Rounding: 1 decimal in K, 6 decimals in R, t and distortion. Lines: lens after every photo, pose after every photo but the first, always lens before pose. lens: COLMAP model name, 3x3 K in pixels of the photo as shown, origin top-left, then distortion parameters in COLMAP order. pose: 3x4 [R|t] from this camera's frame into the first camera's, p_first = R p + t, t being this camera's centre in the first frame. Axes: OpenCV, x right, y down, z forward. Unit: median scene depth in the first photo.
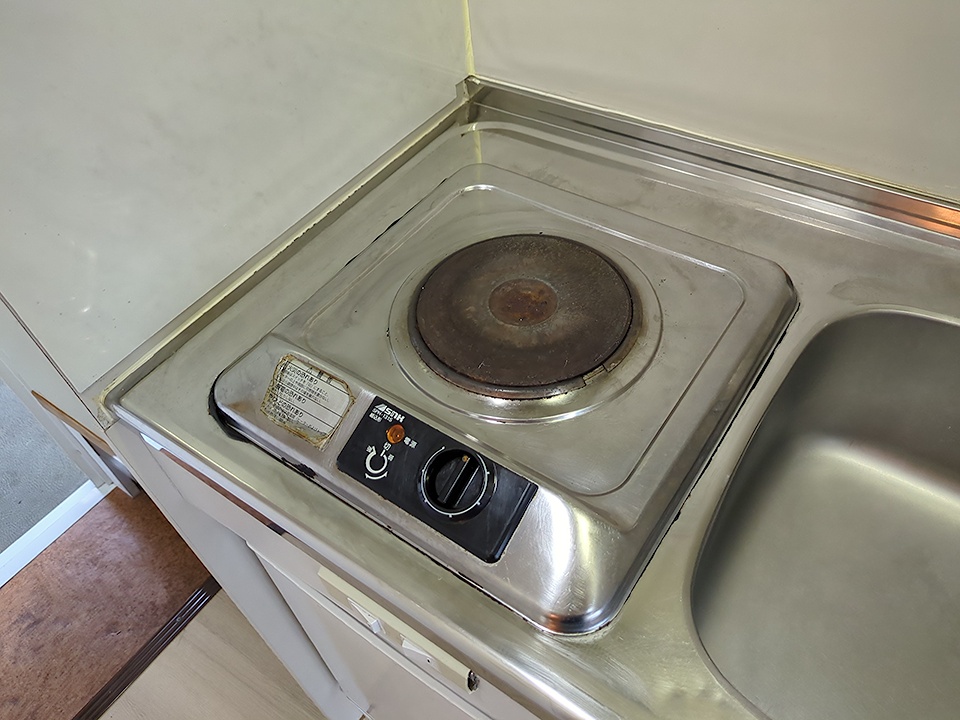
lens RADIAL K [[718.3, 0, 478.8], [0, 718.3, 364.0], [0, 0, 1]] dist [0.047023, -0.035945]
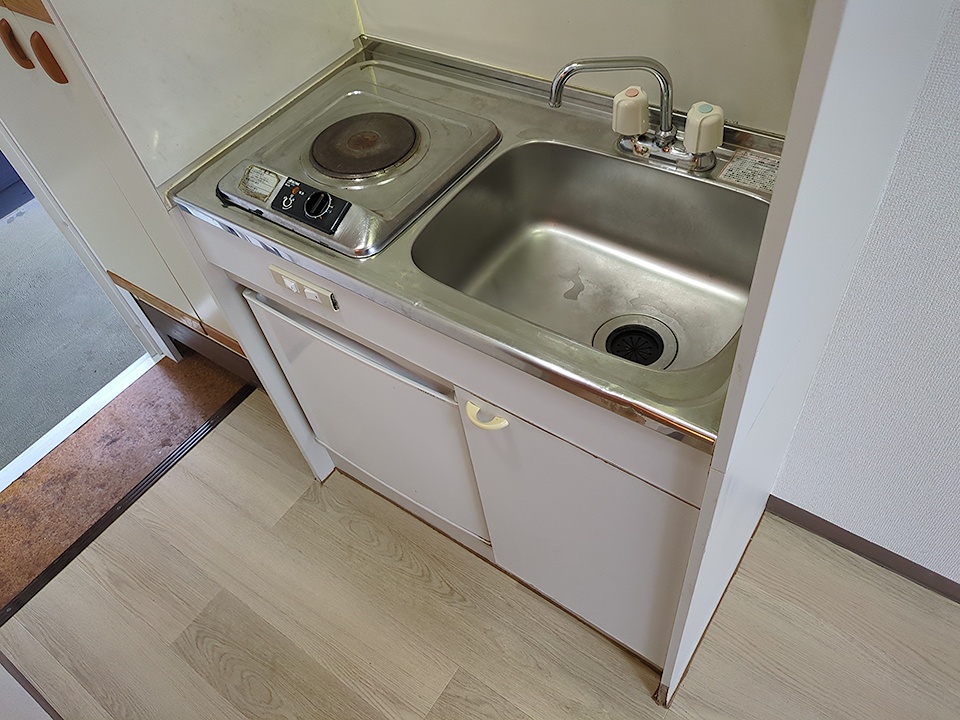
lens RADIAL K [[718.3, 0, 479.0], [0, 718.3, 361.1], [0, 0, 1]] dist [0.047023, -0.035945]
pose [[0.999070, -0.016157, -0.039976, 0.445482], [0.017149, 0.999550, 0.024604, 0.481188], [0.039561, -0.025267, 0.998898, -1.037320]]
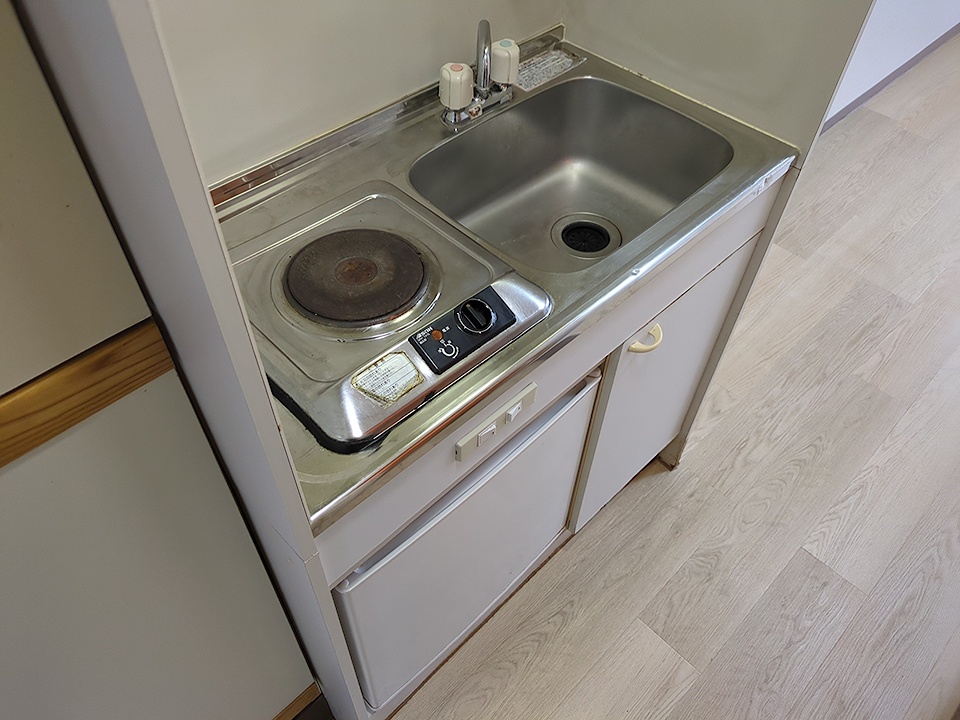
lens RADIAL K [[718.3, 0, 479.9], [0, 718.3, 359.2], [0, 0, 1]] dist [0.047023, -0.035945]
pose [[0.183253, -0.687532, 0.702651, -1.104324], [0.713543, 0.584683, 0.386008, -0.378187], [-0.676221, 0.430634, 0.597728, -0.065620]]
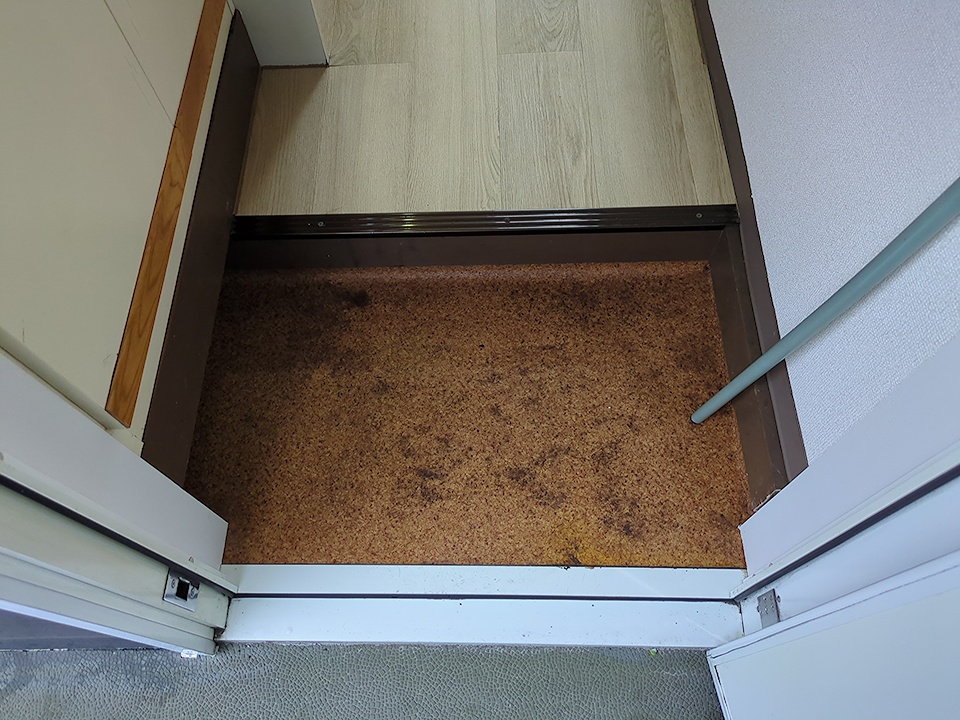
lens RADIAL K [[718.3, 0, 473.0], [0, 718.3, 361.5], [0, 0, 1]] dist [0.047023, -0.035945]
pose [[-0.566818, -0.673870, 0.473937, -2.483430], [0.677885, -0.054574, 0.733139, -0.418748], [-0.468176, 0.736832, 0.487740, 1.430056]]
